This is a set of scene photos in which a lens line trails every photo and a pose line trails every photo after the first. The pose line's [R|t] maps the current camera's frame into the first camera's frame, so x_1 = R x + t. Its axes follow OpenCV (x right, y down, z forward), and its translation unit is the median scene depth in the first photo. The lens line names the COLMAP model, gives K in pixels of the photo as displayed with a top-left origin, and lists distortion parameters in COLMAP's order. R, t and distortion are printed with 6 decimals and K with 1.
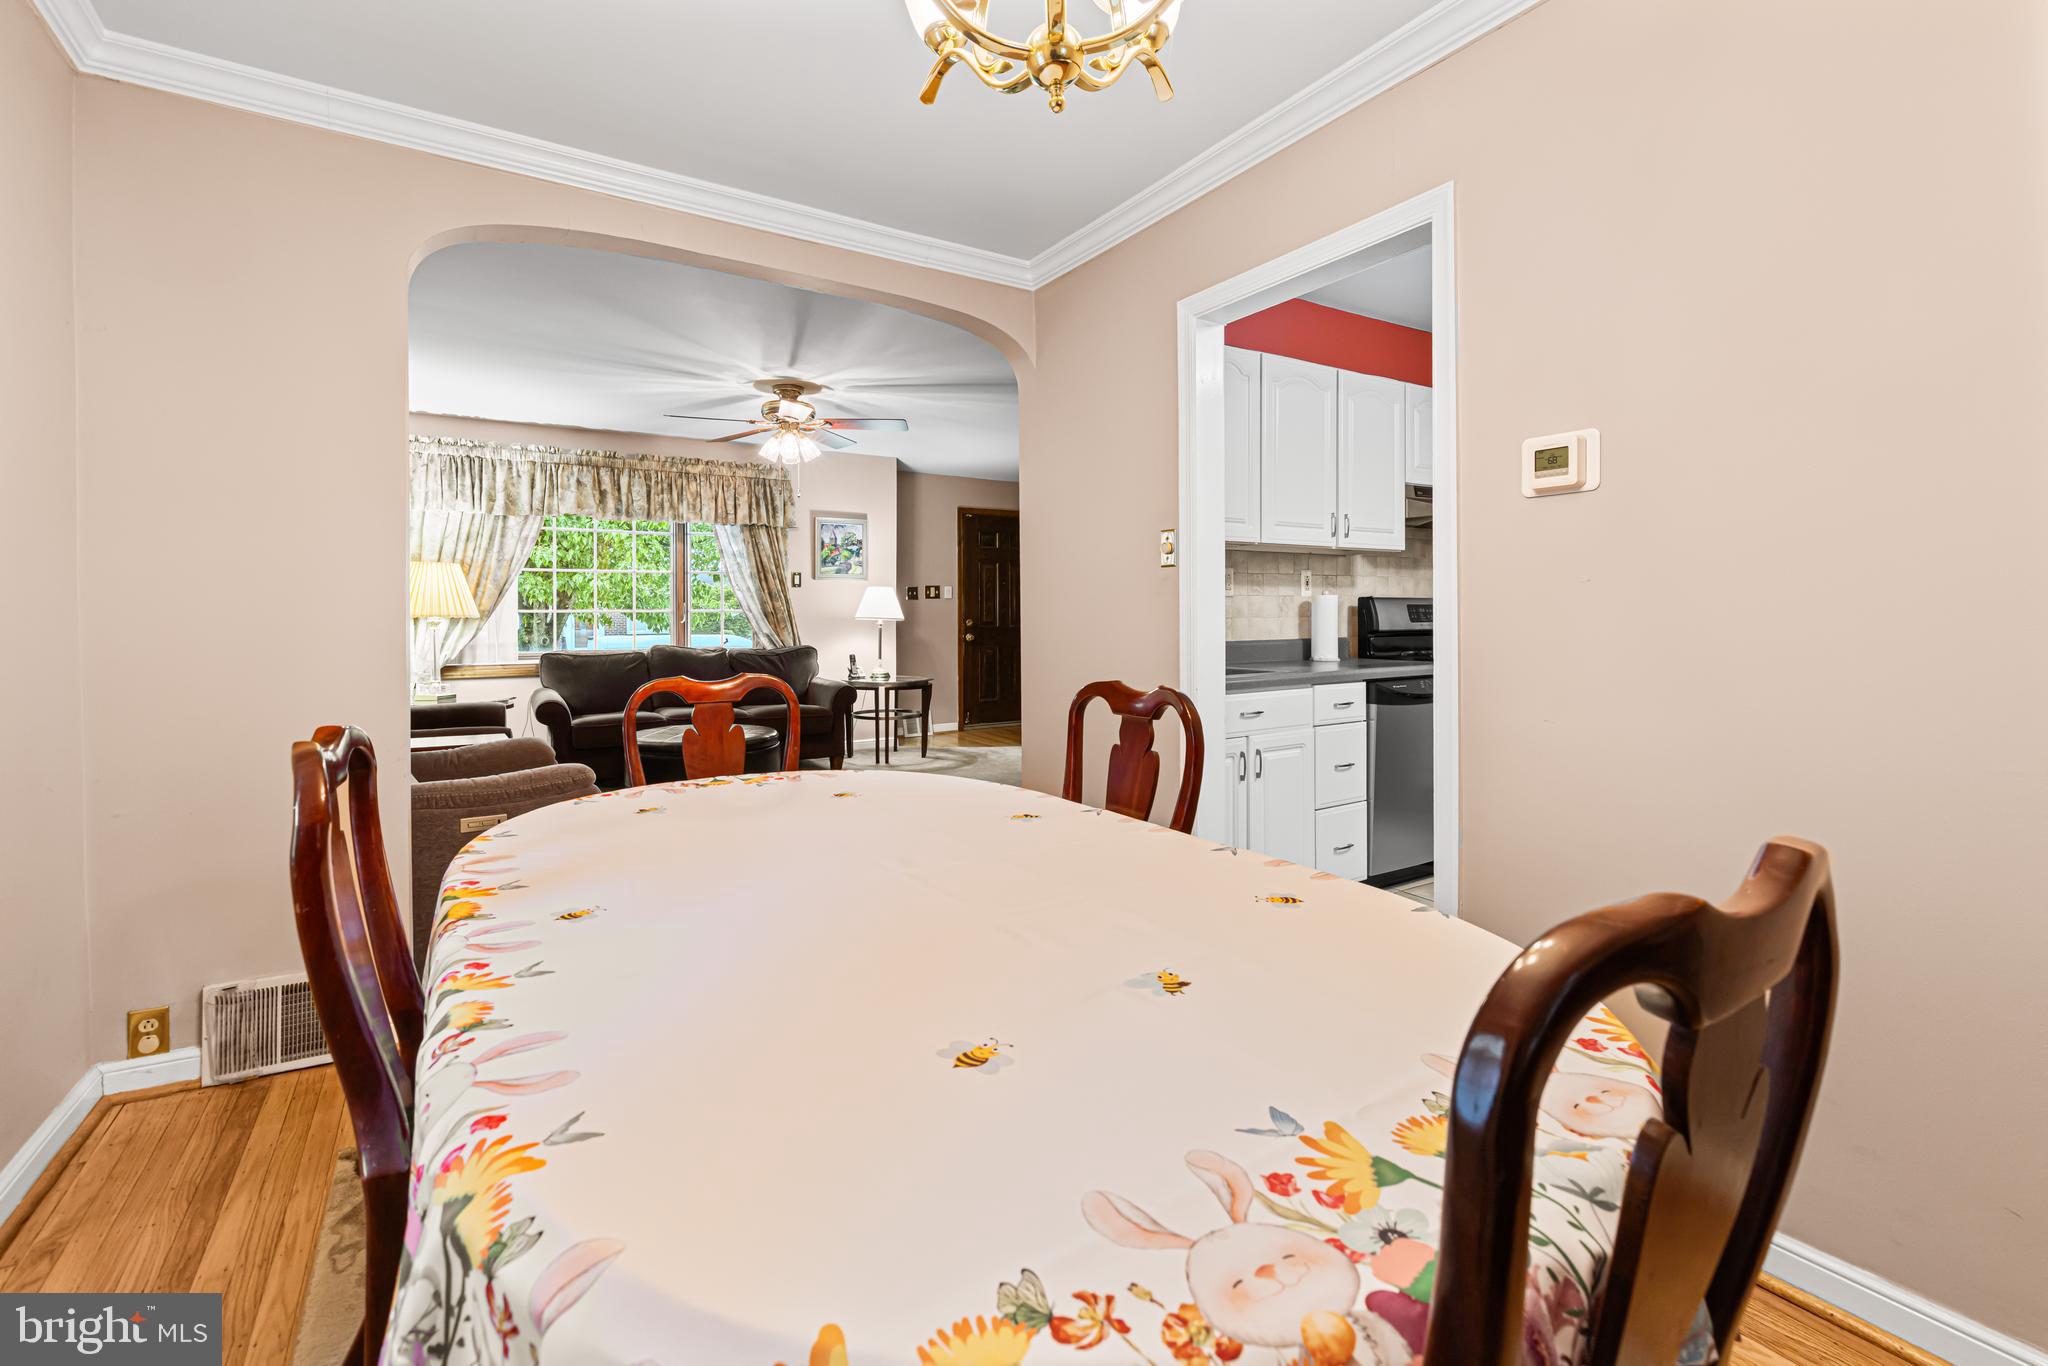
lens RADIAL K [[900.6, 0, 1055.6], [0, 900.6, 618.3], [0, 0, 1]] dist [0.000231, -0.000412]
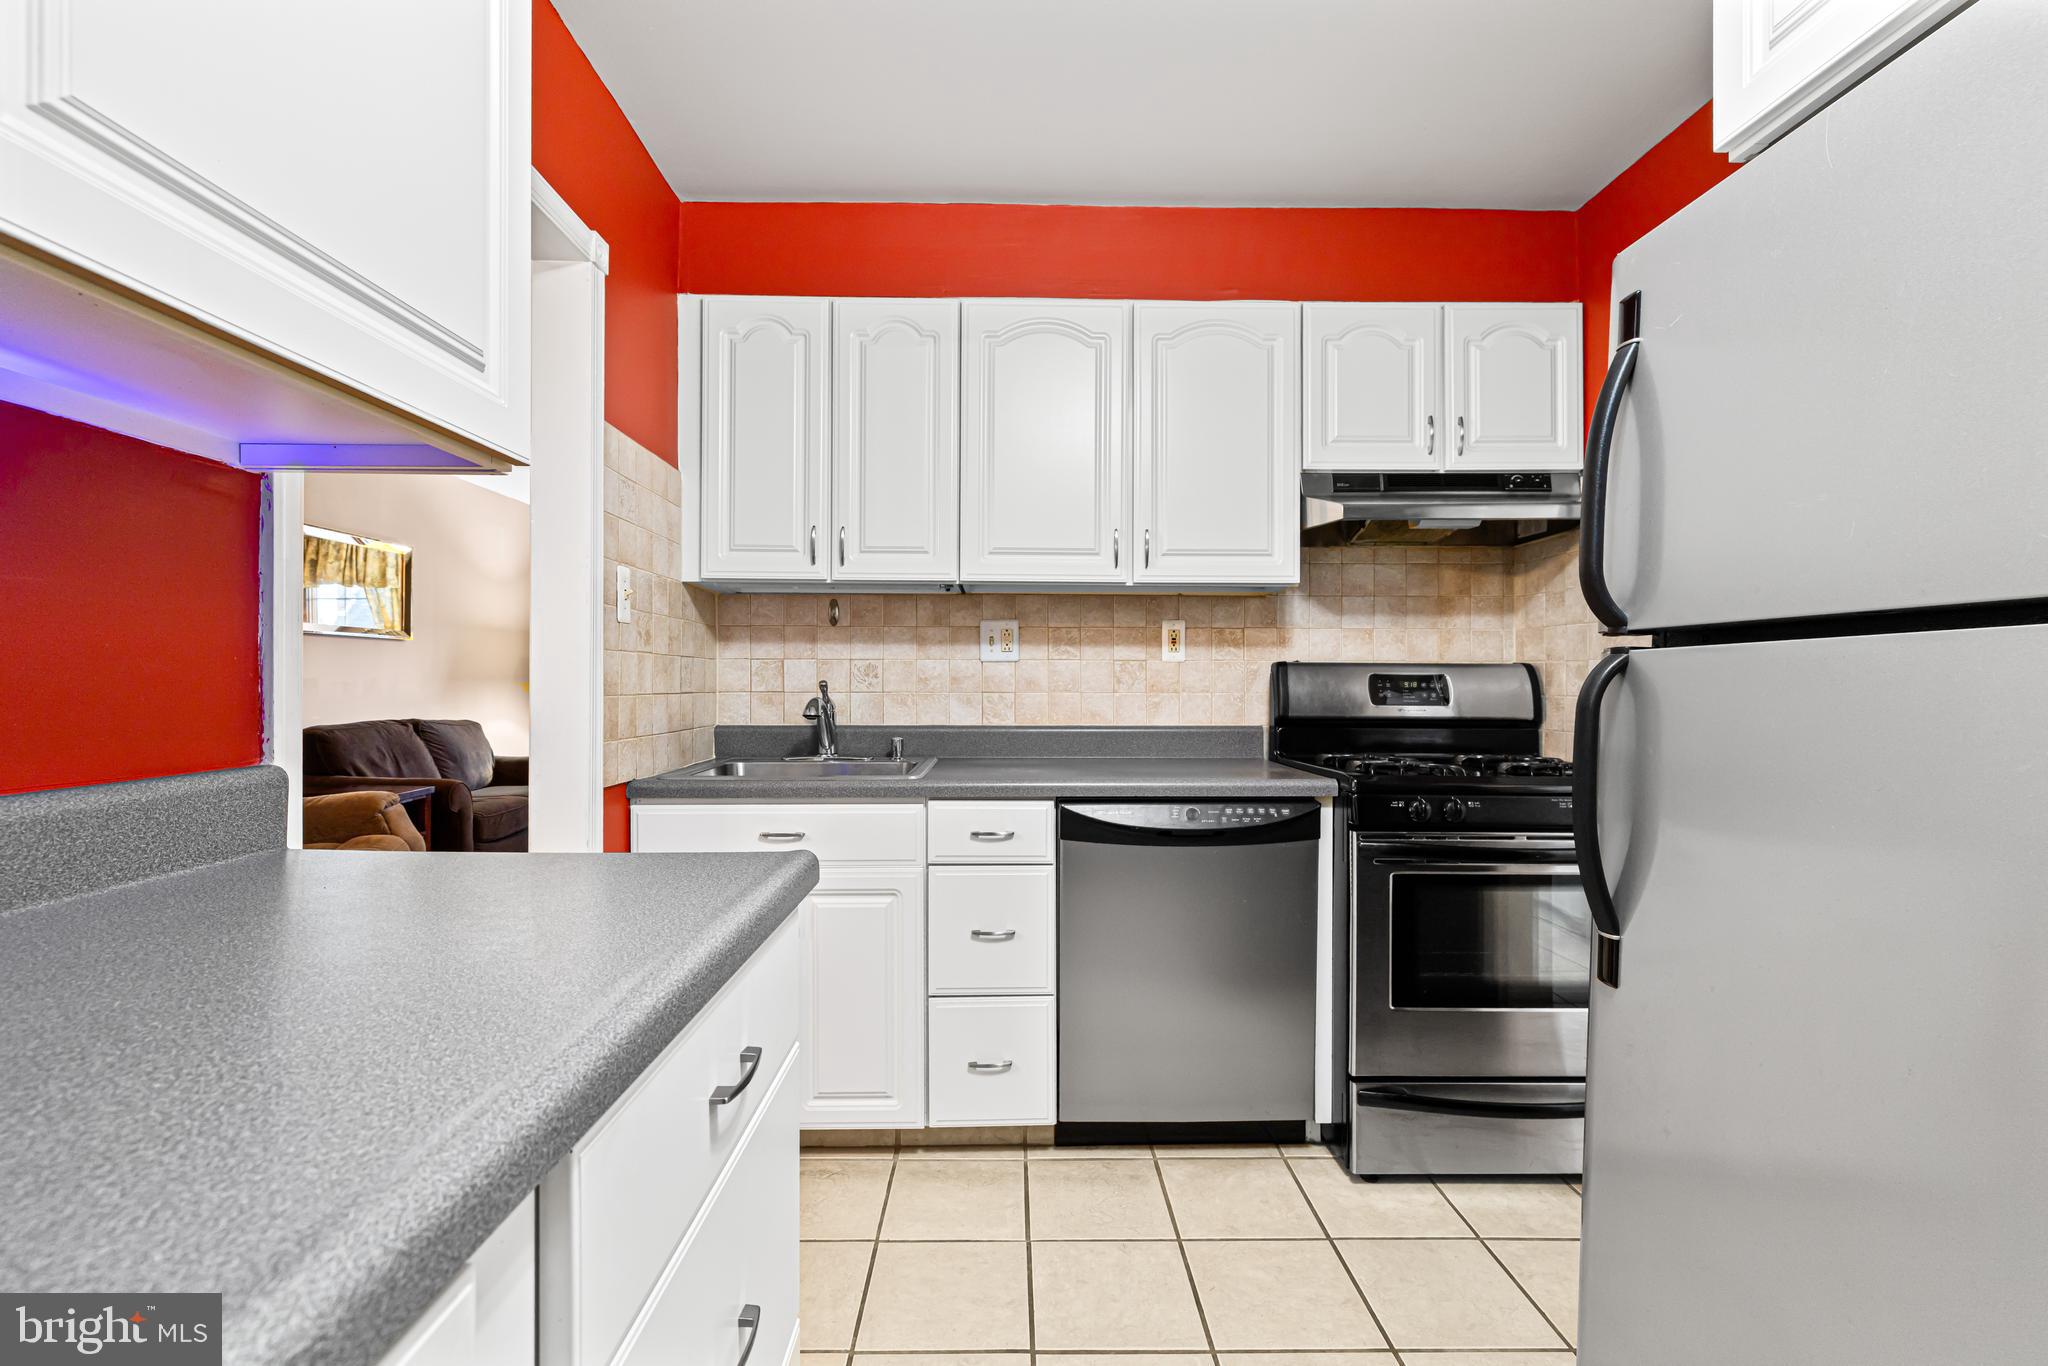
lens RADIAL K [[900.6, 0, 1023.1], [0, 900.6, 679.4], [0, 0, 1]] dist [0.000231, -0.000412]
pose [[0.846203, 0.011276, -0.532741, 0.550681], [-0.012805, 0.999918, 0.000823, -0.010219], [0.532706, 0.006125, 0.846278, 0.399659]]
